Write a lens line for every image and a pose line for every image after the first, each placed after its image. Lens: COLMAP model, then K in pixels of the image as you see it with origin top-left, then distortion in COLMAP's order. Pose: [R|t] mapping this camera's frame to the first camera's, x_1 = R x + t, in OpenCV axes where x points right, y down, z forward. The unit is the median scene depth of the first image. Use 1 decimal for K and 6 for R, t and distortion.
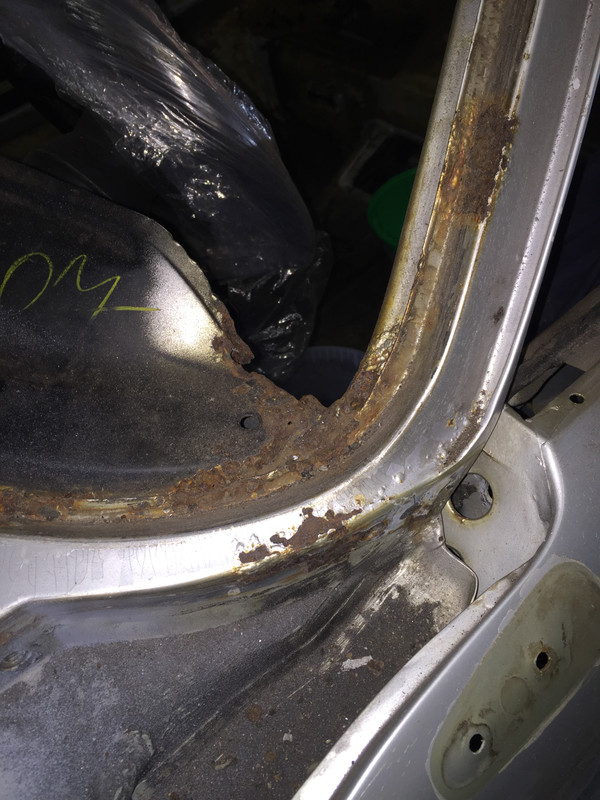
lens RADIAL K [[681.5, 0, 300.0], [0, 681.5, 400.0], [0, 0, 1]] dist [0.073380, -0.103874]
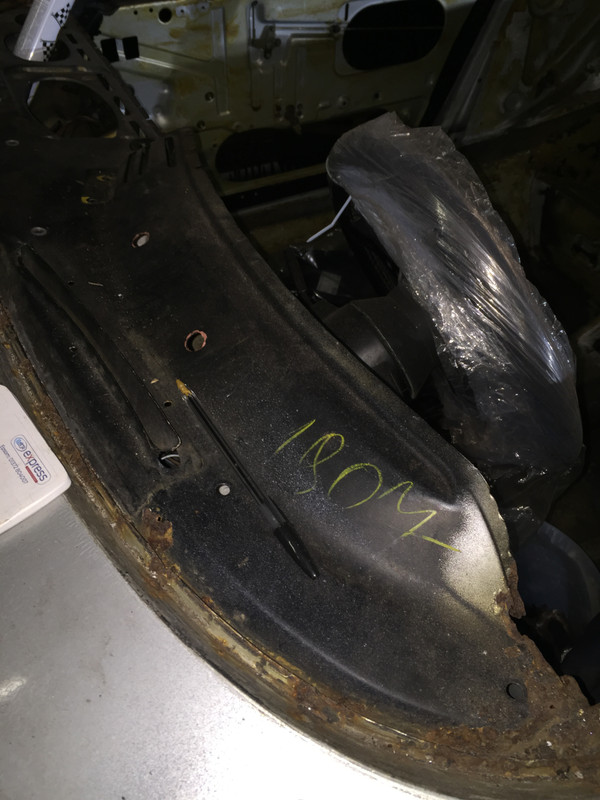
lens RADIAL K [[681.5, 0, 300.0], [0, 681.5, 400.0], [0, 0, 1]] dist [0.073380, -0.103874]
pose [[0.922585, 0.312942, -0.225619, -0.283410], [-0.331621, 0.942125, -0.049280, -0.232580], [0.197139, 0.120285, 0.972968, -0.178250]]
